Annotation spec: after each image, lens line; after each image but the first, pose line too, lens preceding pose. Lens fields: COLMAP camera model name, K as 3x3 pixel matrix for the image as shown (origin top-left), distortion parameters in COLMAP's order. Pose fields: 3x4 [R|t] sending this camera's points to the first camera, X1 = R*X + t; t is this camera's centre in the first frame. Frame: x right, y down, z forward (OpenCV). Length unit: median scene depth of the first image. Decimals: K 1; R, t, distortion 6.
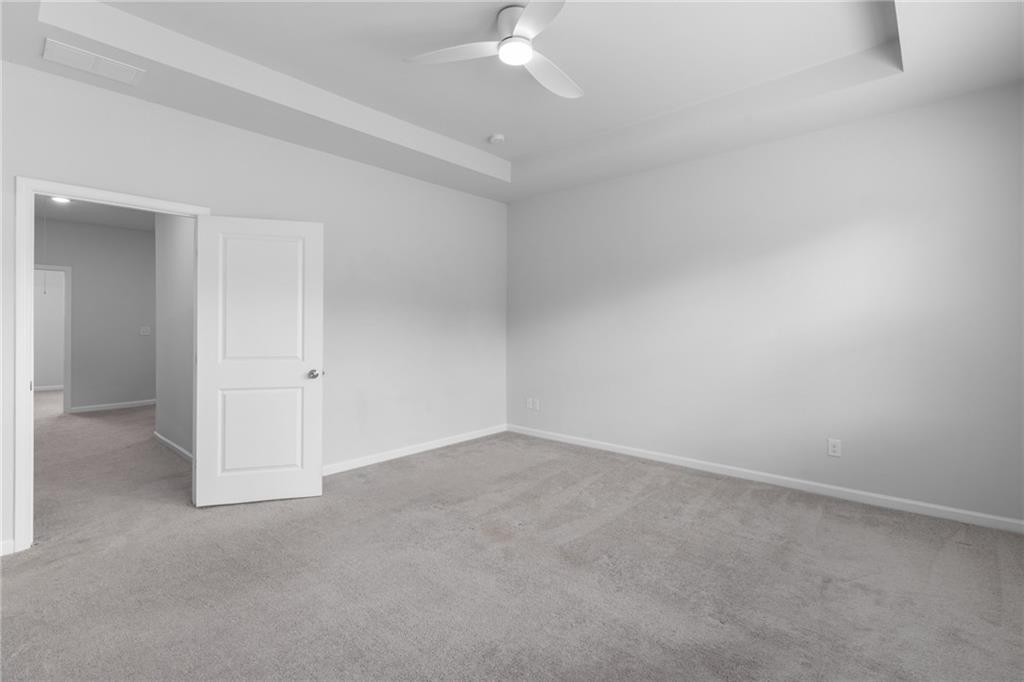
lens RADIAL K [[458.5, 0, 513.4], [0, 458.5, 339.4], [0, 0, 1]] dist [-0.003300, -0.000639]
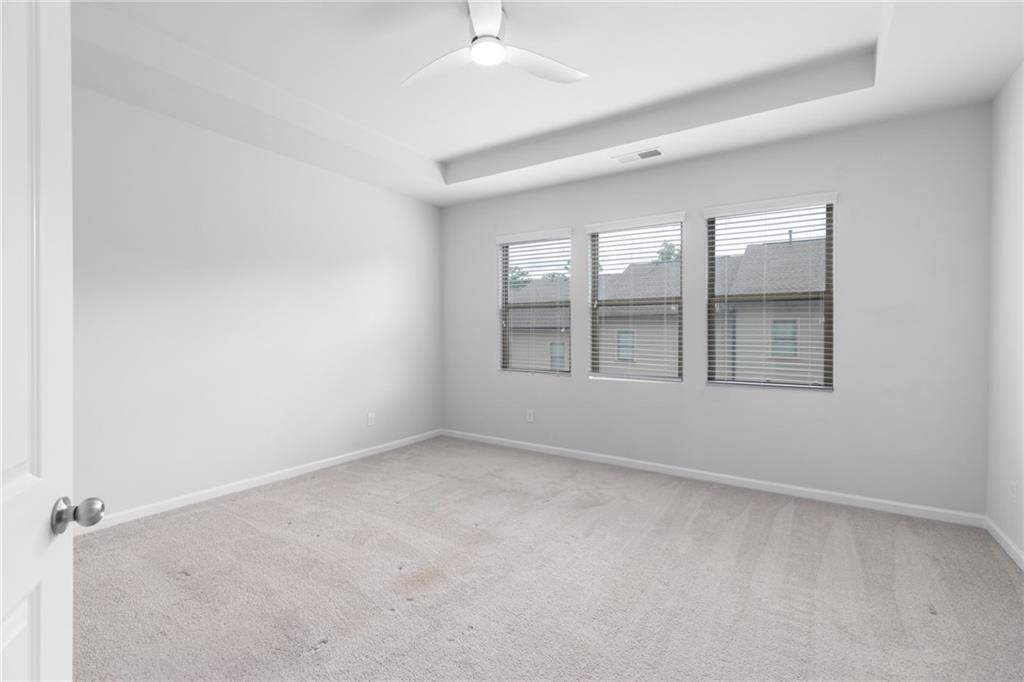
lens RADIAL K [[458.5, 0, 513.6], [0, 458.5, 336.3], [0, 0, 1]] dist [-0.003300, -0.000639]
pose [[-0.186620, 0.003031, 0.982428, -0.737059], [0.011431, 0.999934, -0.000914, -0.006505], [-0.982366, 0.011059, -0.186642, 0.846145]]
